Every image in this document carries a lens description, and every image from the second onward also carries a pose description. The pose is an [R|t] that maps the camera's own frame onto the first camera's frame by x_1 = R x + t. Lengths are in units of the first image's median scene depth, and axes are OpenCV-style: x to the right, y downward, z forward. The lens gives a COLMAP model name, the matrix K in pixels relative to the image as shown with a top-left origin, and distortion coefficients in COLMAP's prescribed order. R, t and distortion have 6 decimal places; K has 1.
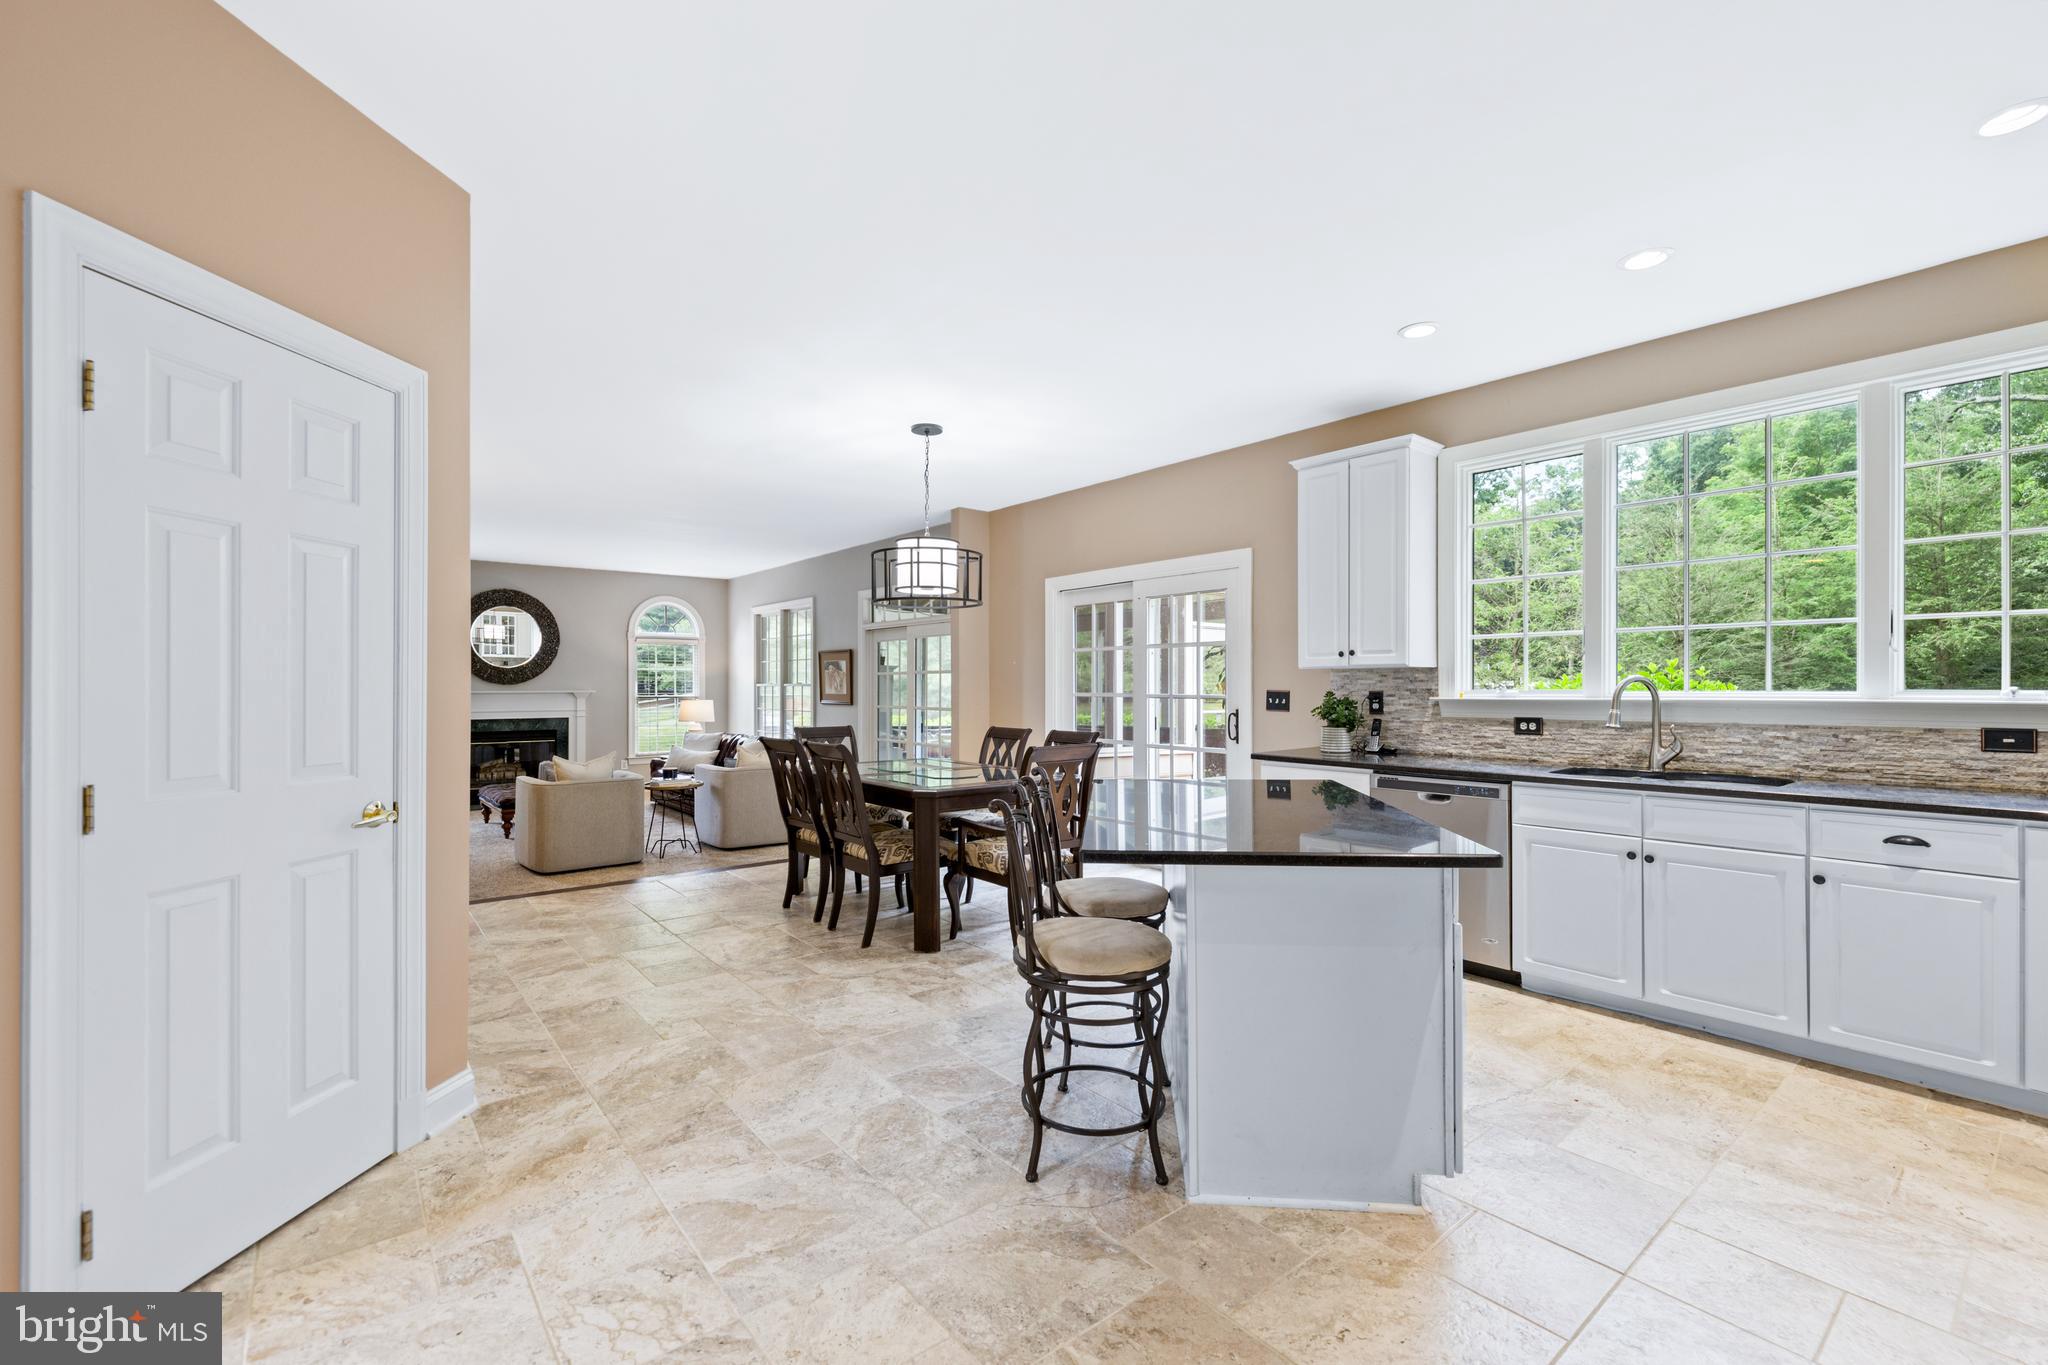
lens RADIAL K [[867.4, 0, 1029.8], [0, 867.4, 692.9], [0, 0, 1]] dist [-0.000774, 0.000209]
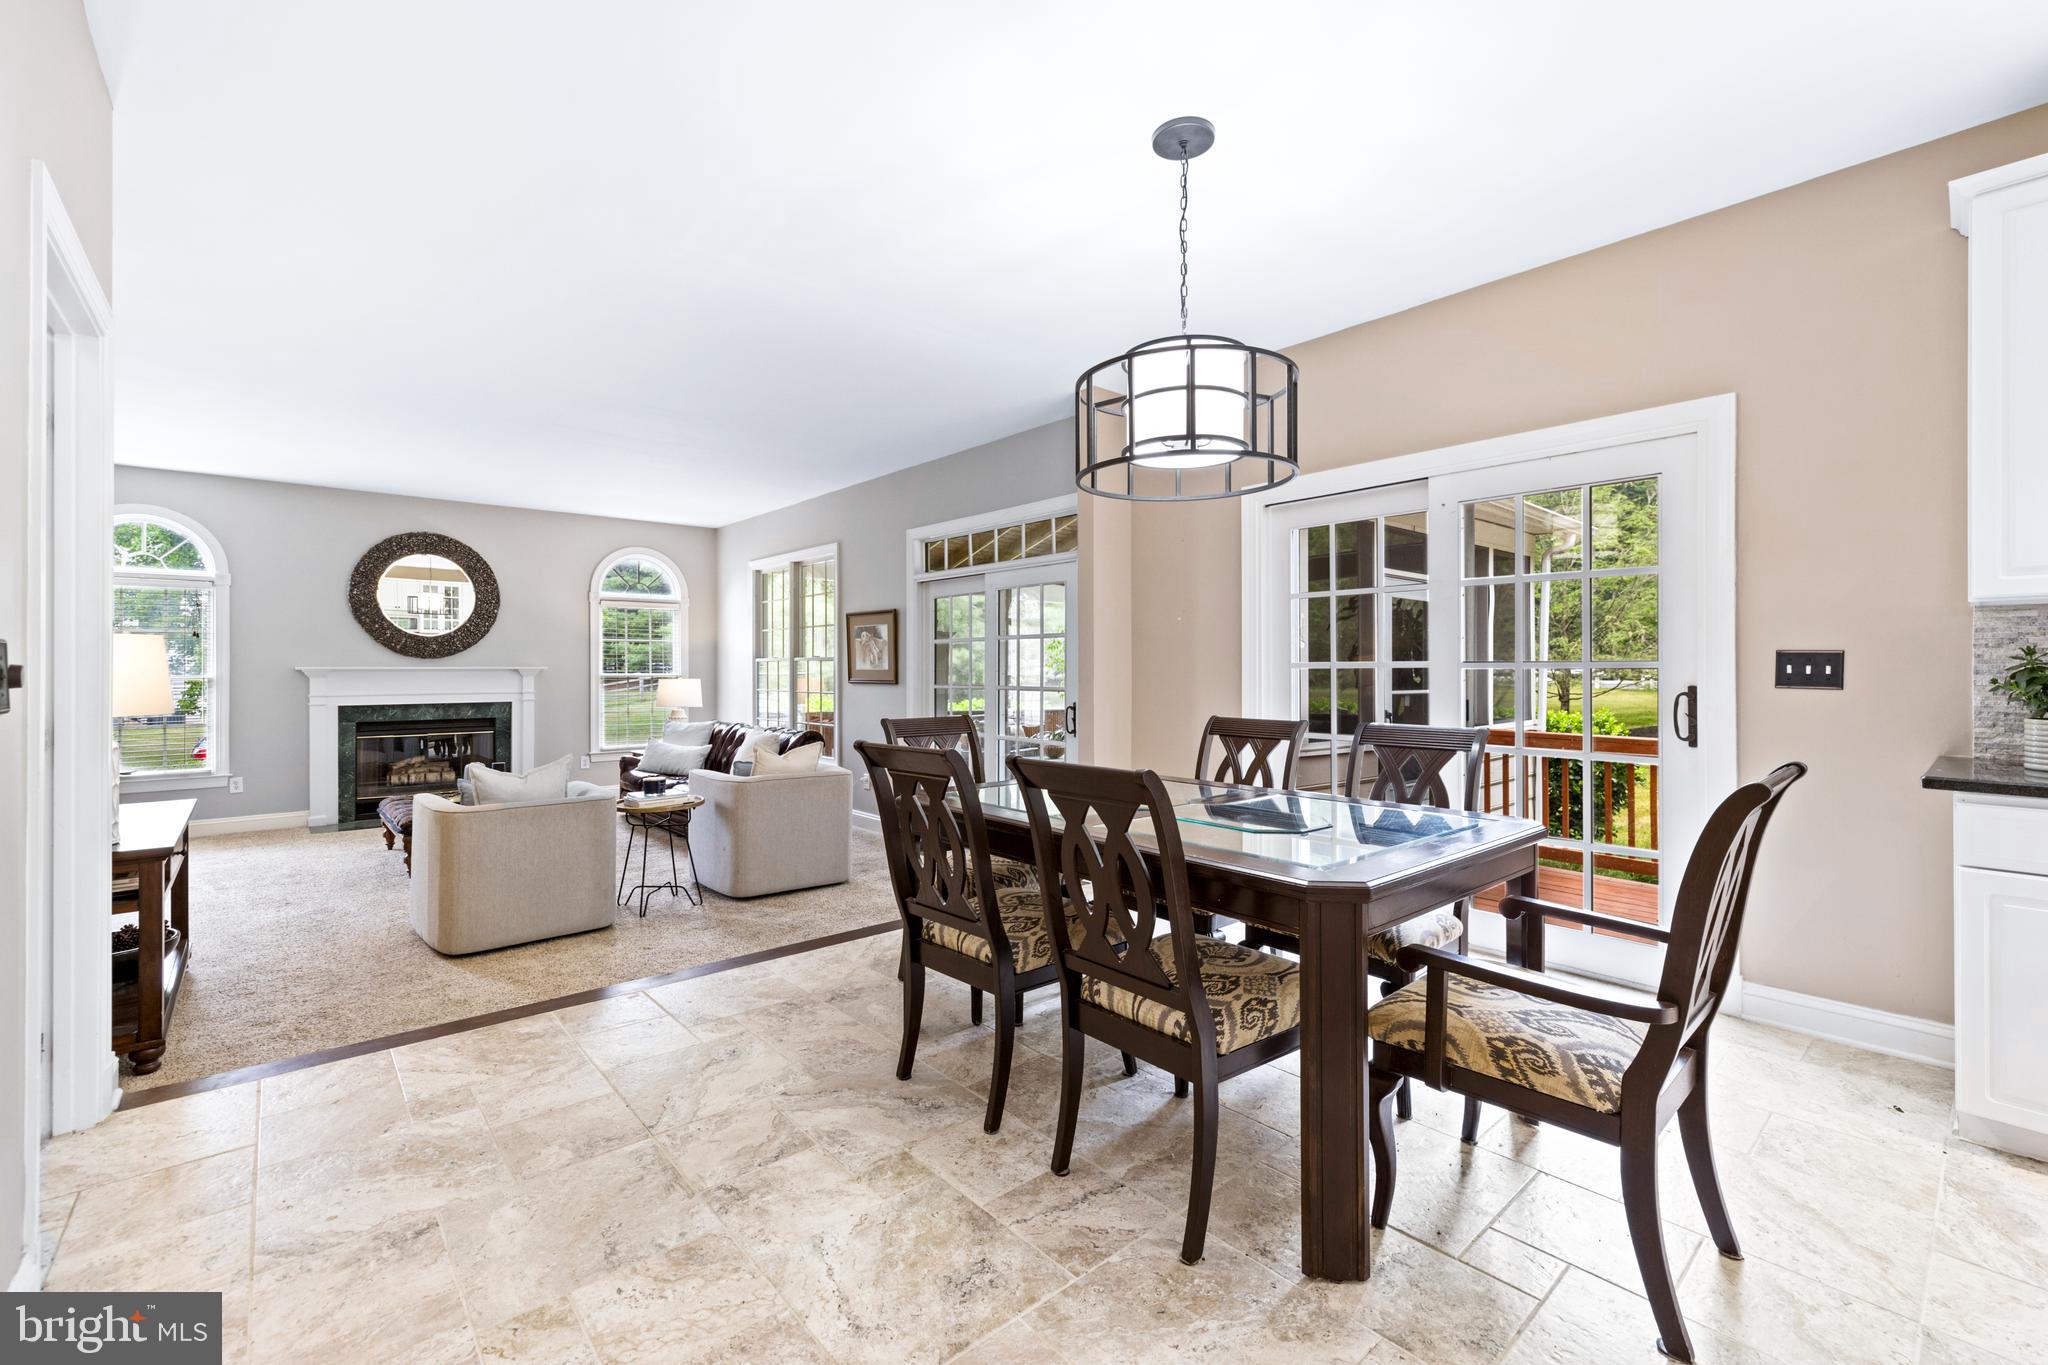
lens RADIAL K [[867.4, 0, 1015.9], [0, 867.4, 679.9], [0, 0, 1]] dist [-0.000774, 0.000209]
pose [[0.999757, -0.001098, 0.022003, -0.147440], [0.001004, 0.999990, 0.004297, 0.008795], [-0.022008, -0.004274, 0.999749, 0.318670]]
